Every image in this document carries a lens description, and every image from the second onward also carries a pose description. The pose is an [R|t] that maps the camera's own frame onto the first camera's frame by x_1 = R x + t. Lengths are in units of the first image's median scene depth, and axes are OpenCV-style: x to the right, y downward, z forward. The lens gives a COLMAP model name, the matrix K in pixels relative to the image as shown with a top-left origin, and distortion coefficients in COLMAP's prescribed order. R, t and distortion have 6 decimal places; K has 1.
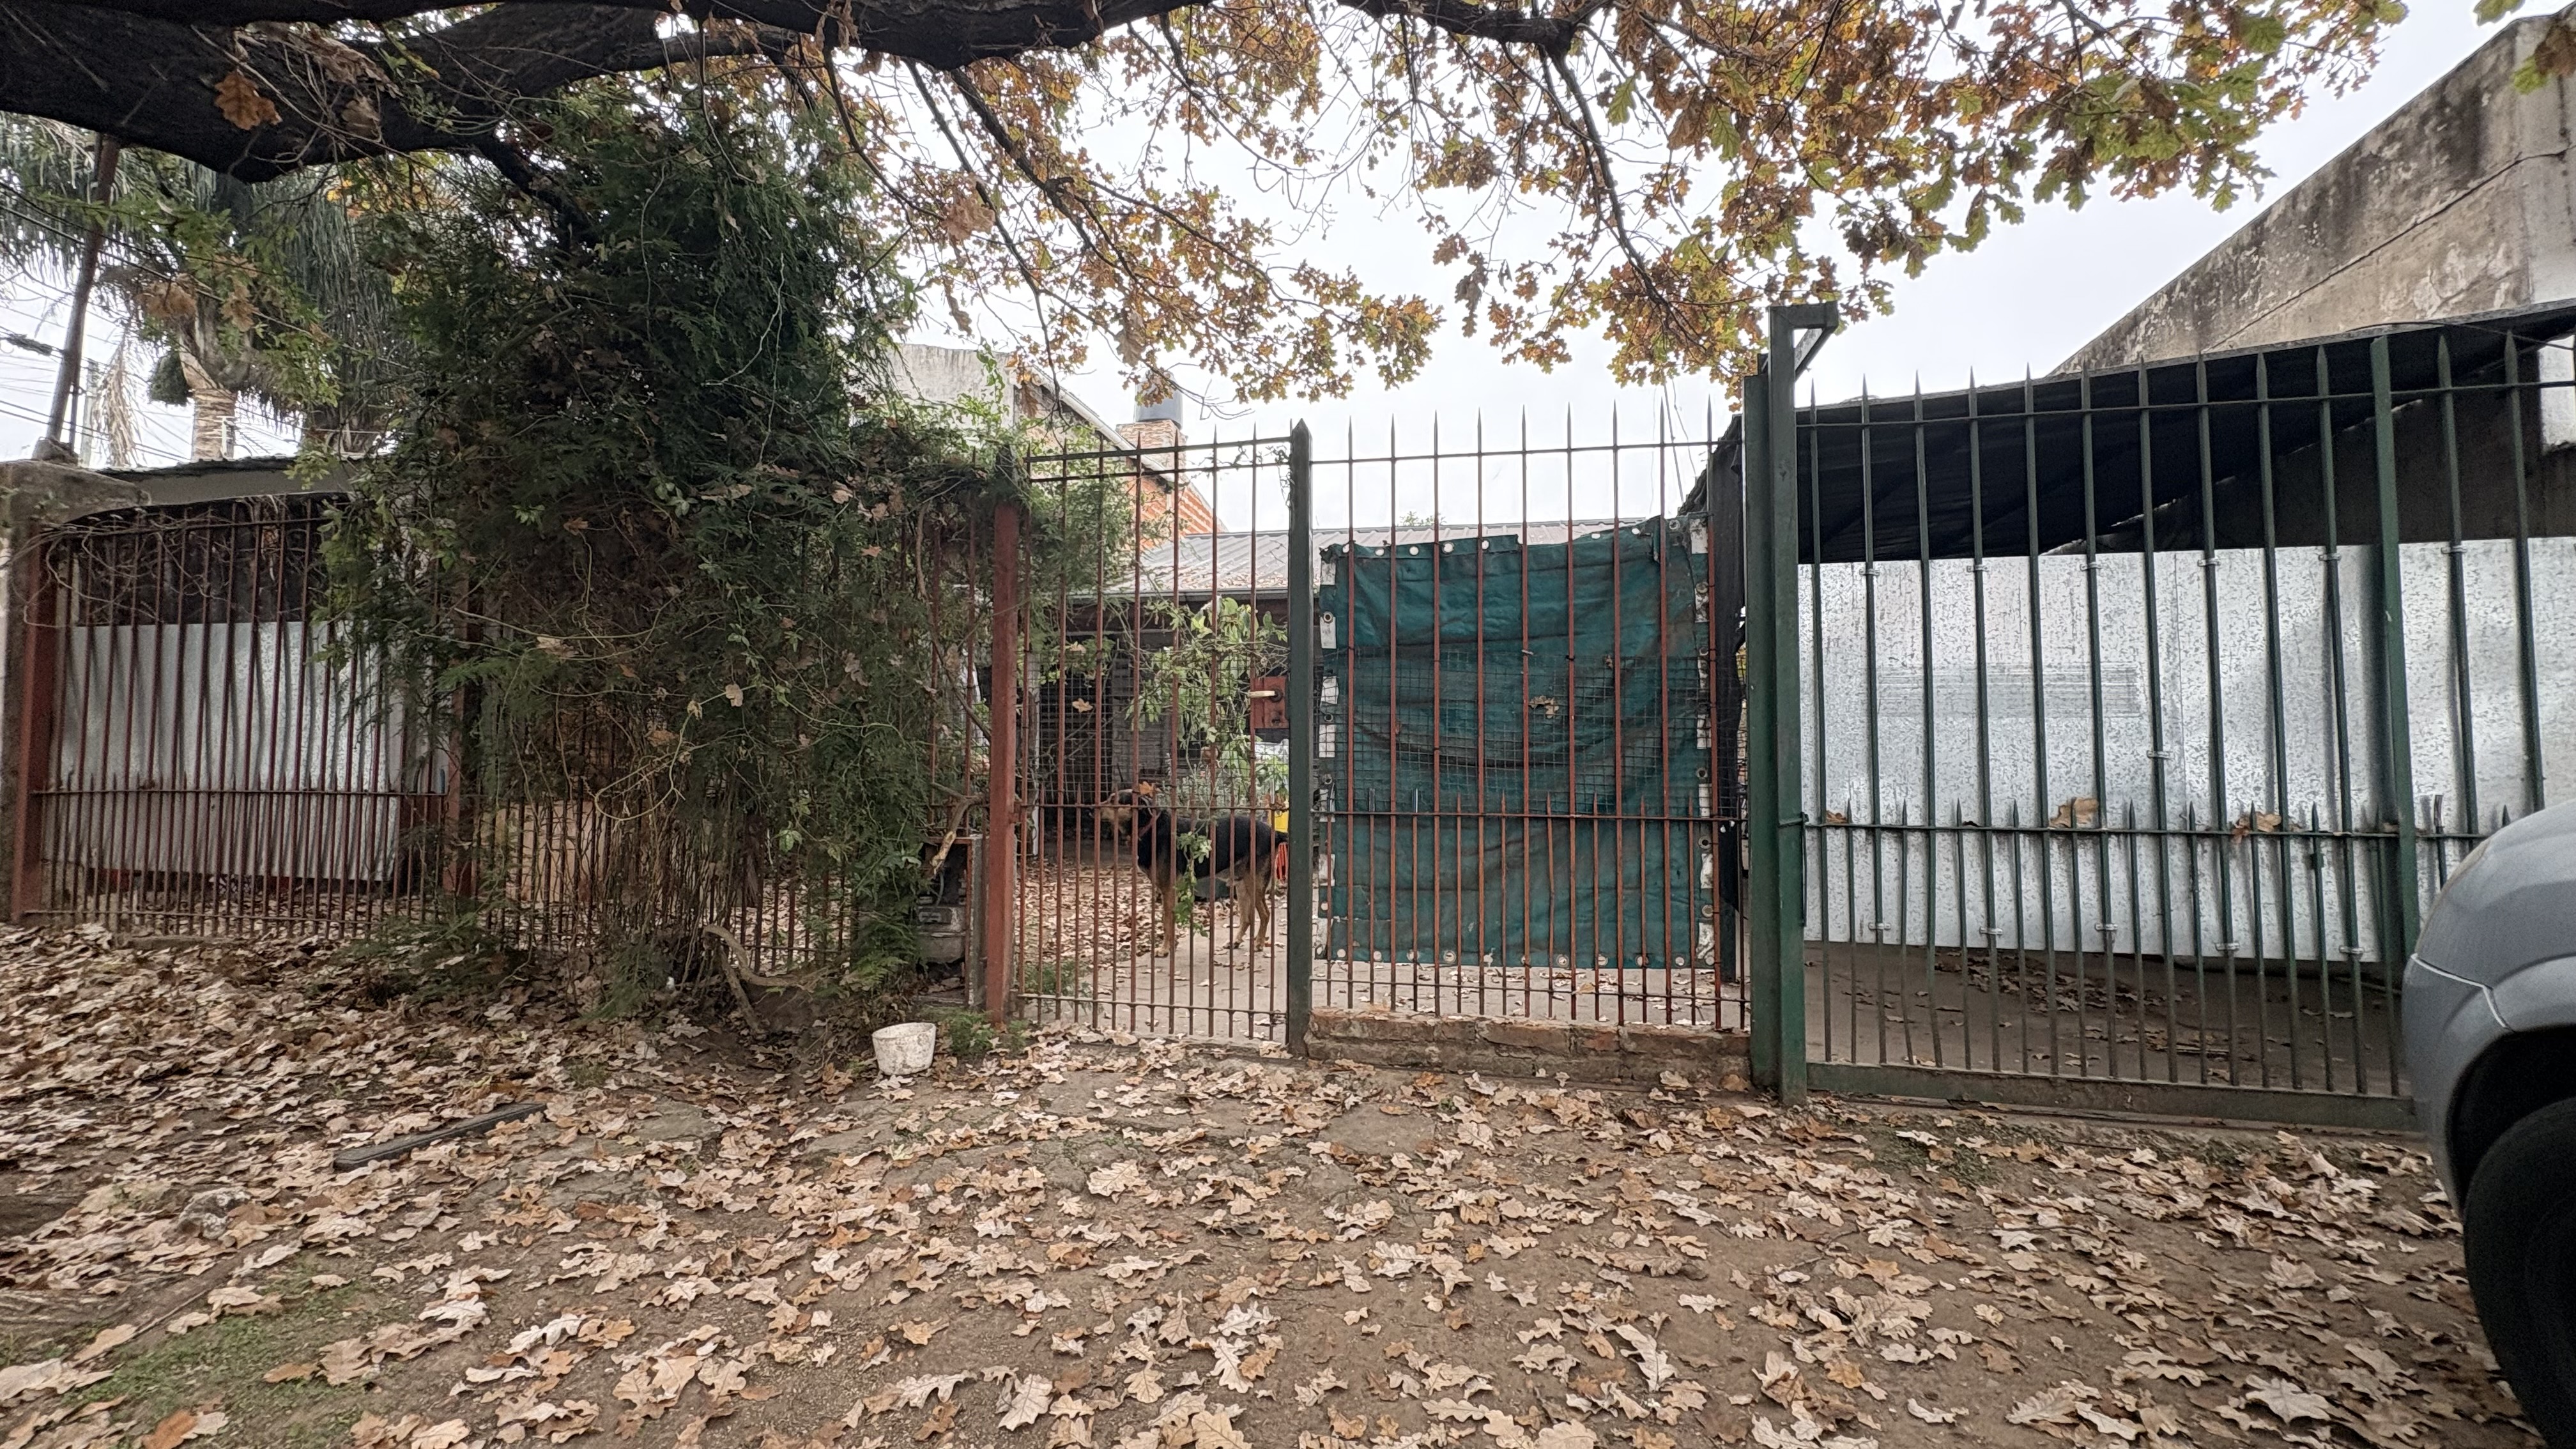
lens RADIAL K [[1029.1, 0, 1288.1], [0, 1029.1, 724.1], [0, 0, 1]] dist [-0.000383, -0.000002]
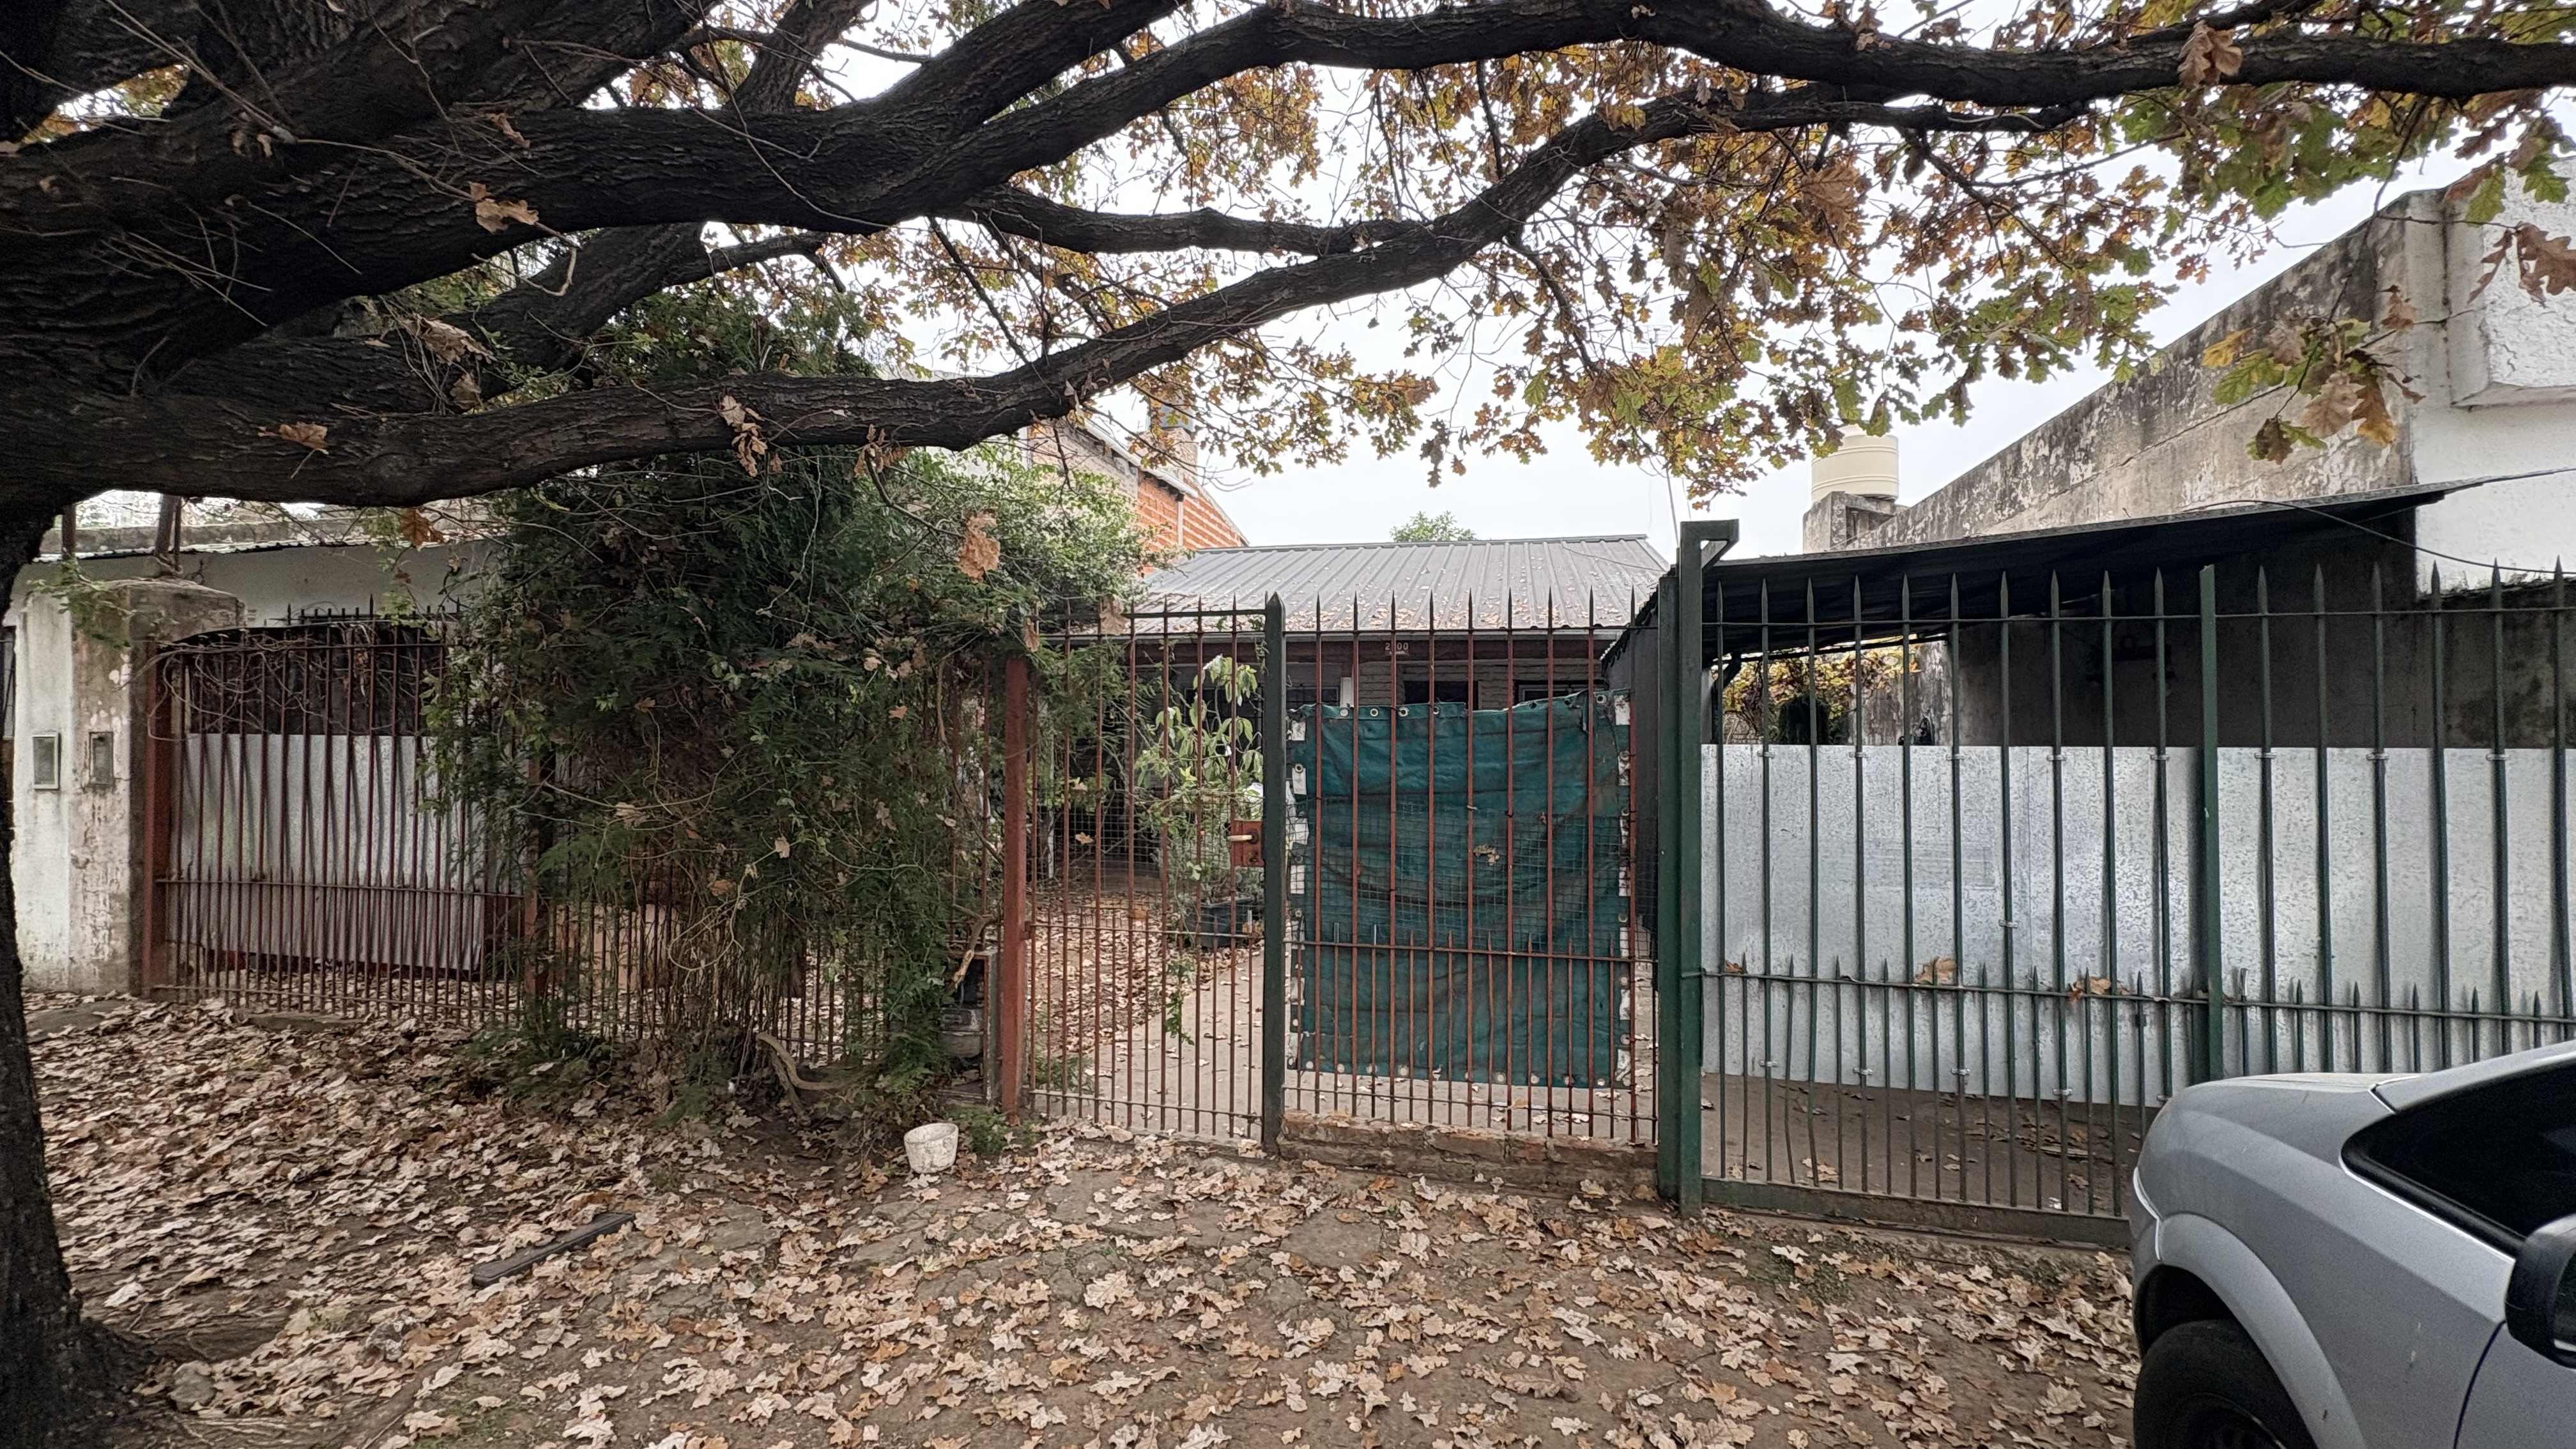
lens RADIAL K [[1029.1, 0, 1287.9], [0, 1029.1, 724.0], [0, 0, 1]] dist [-0.000383, -0.000002]
pose [[0.999852, 0.000152, -0.017211, 0.052564], [0.000338, 0.999595, 0.028464, -0.210840], [0.017208, -0.028466, 0.999447, -0.149679]]
